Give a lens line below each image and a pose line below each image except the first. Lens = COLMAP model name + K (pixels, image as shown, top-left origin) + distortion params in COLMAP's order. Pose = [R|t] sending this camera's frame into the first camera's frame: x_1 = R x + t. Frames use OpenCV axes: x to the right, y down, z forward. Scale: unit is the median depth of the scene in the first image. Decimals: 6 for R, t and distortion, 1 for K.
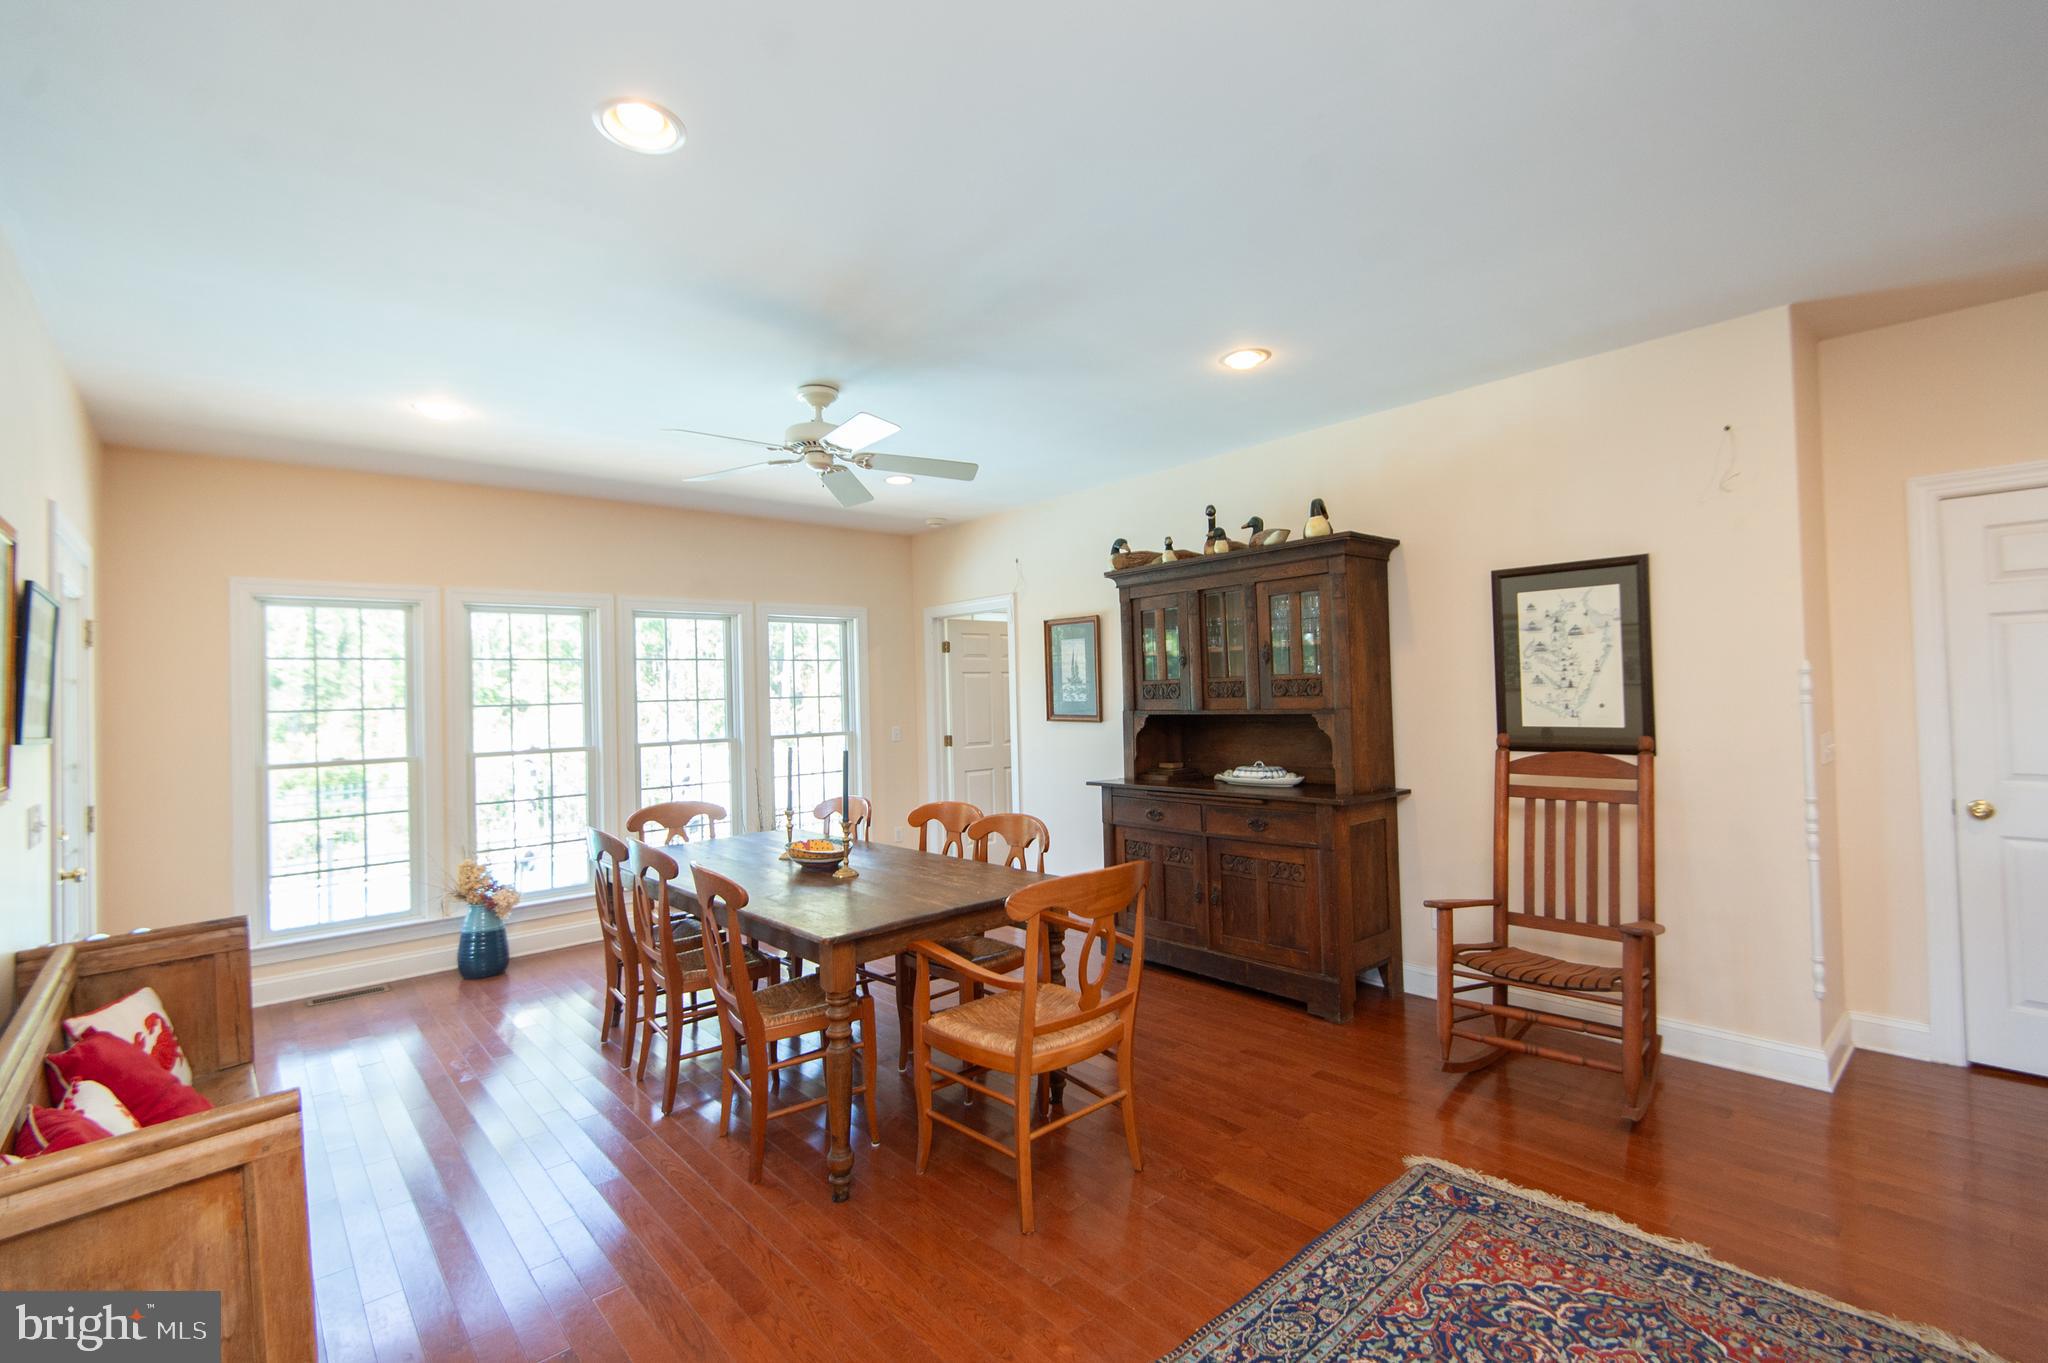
lens RADIAL K [[892.2, 0, 1025.0], [0, 892.2, 683.4], [0, 0, 1]] dist [0.002825, -0.000653]
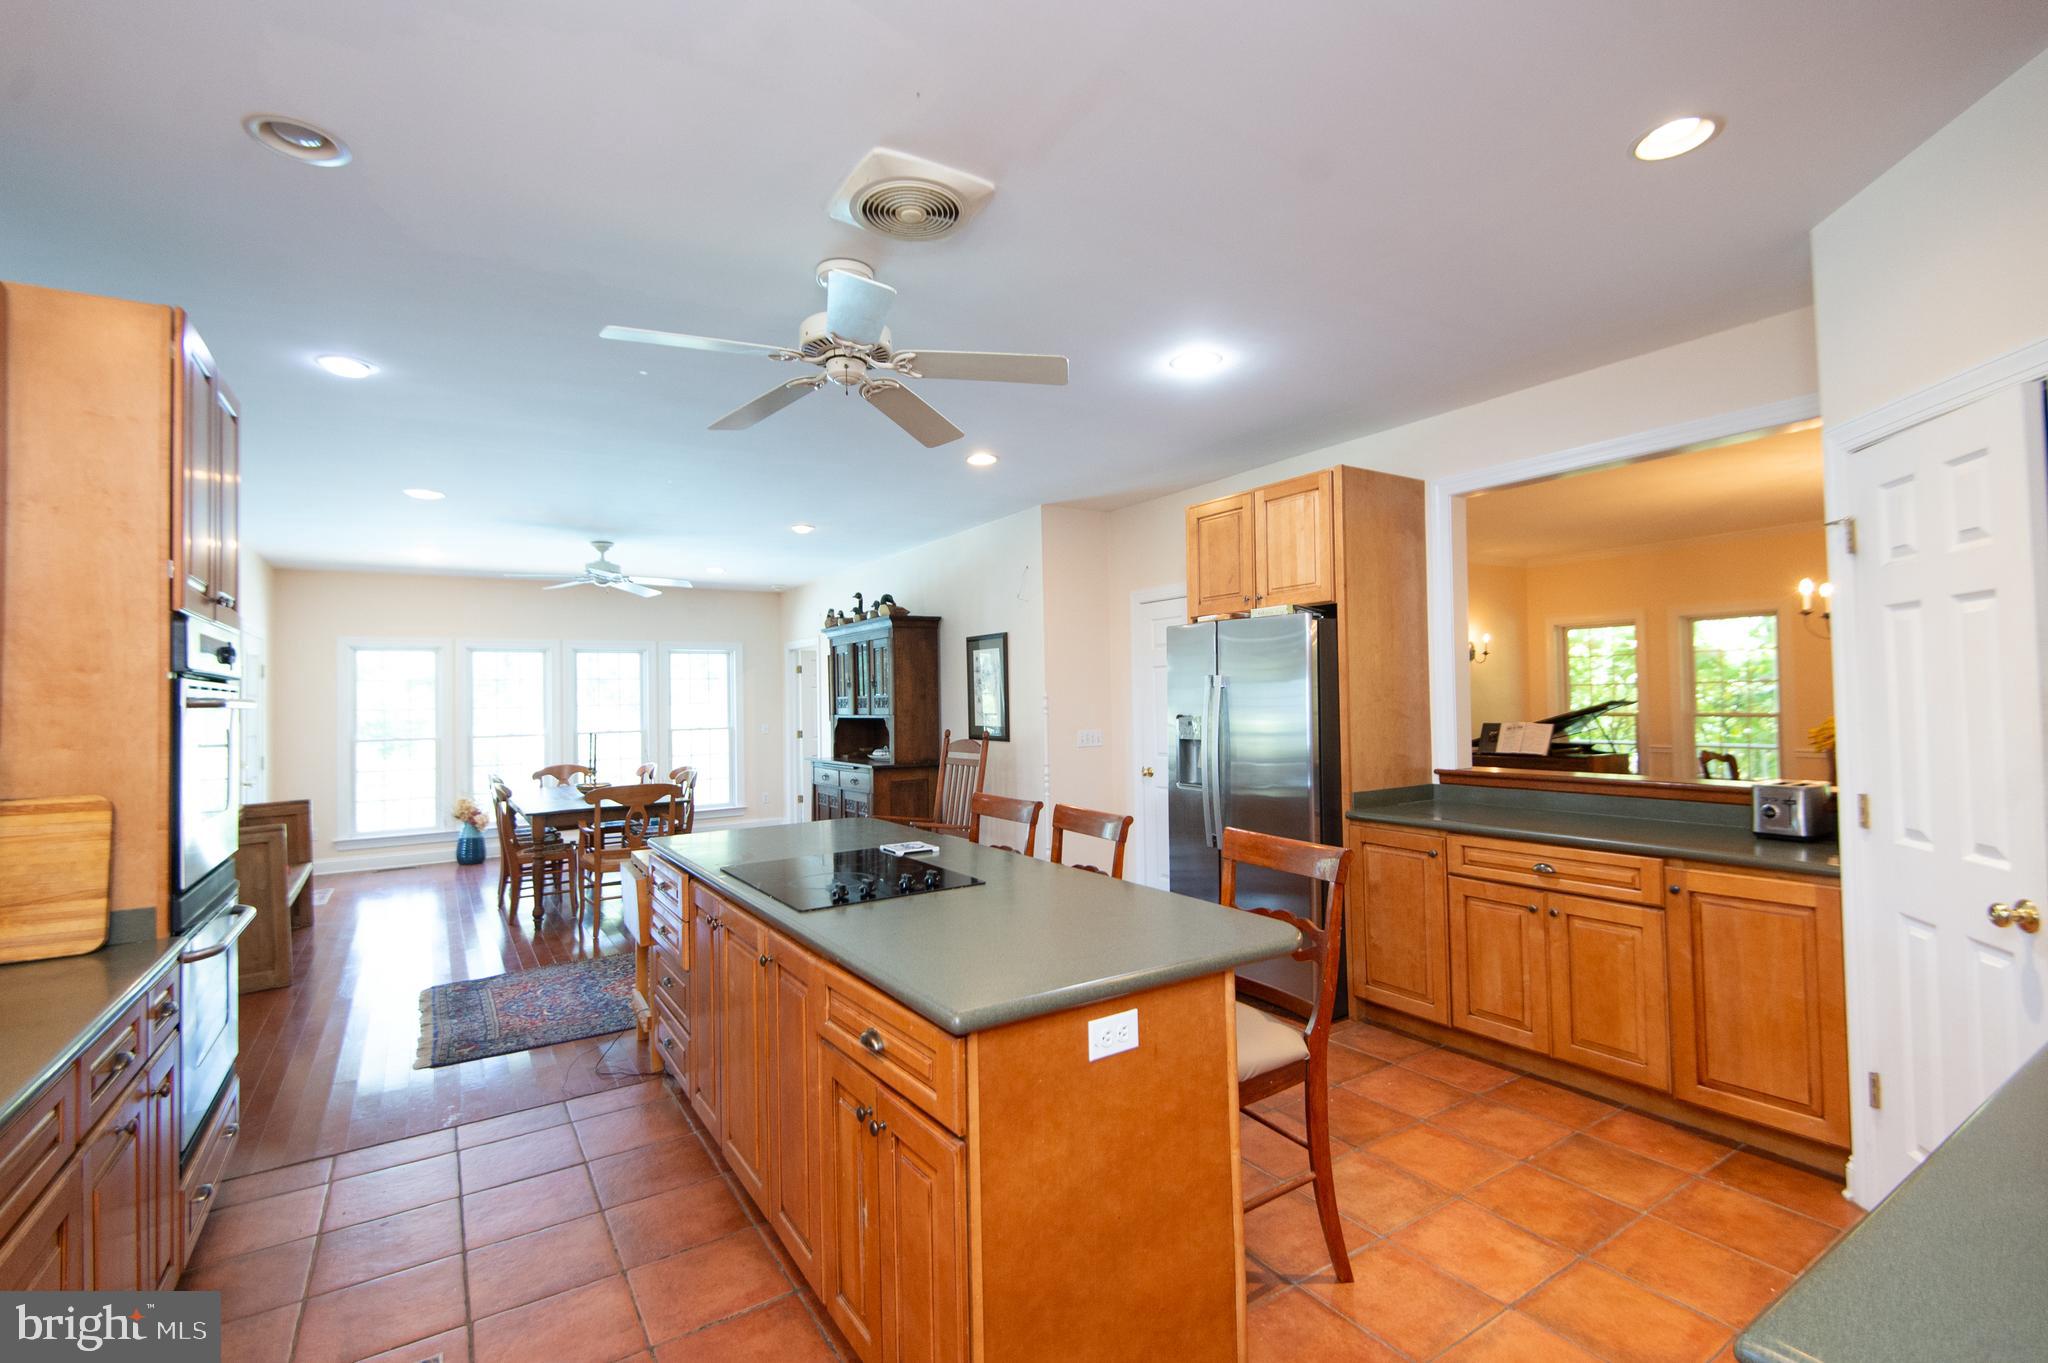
lens RADIAL K [[892.2, 0, 1020.0], [0, 892.2, 683.3], [0, 0, 1]] dist [0.002825, -0.000653]
pose [[0.989719, 0.006150, -0.142895, 0.738900], [-0.006626, 0.999974, -0.002853, -0.026616], [0.142874, 0.003770, 0.989734, -0.598099]]
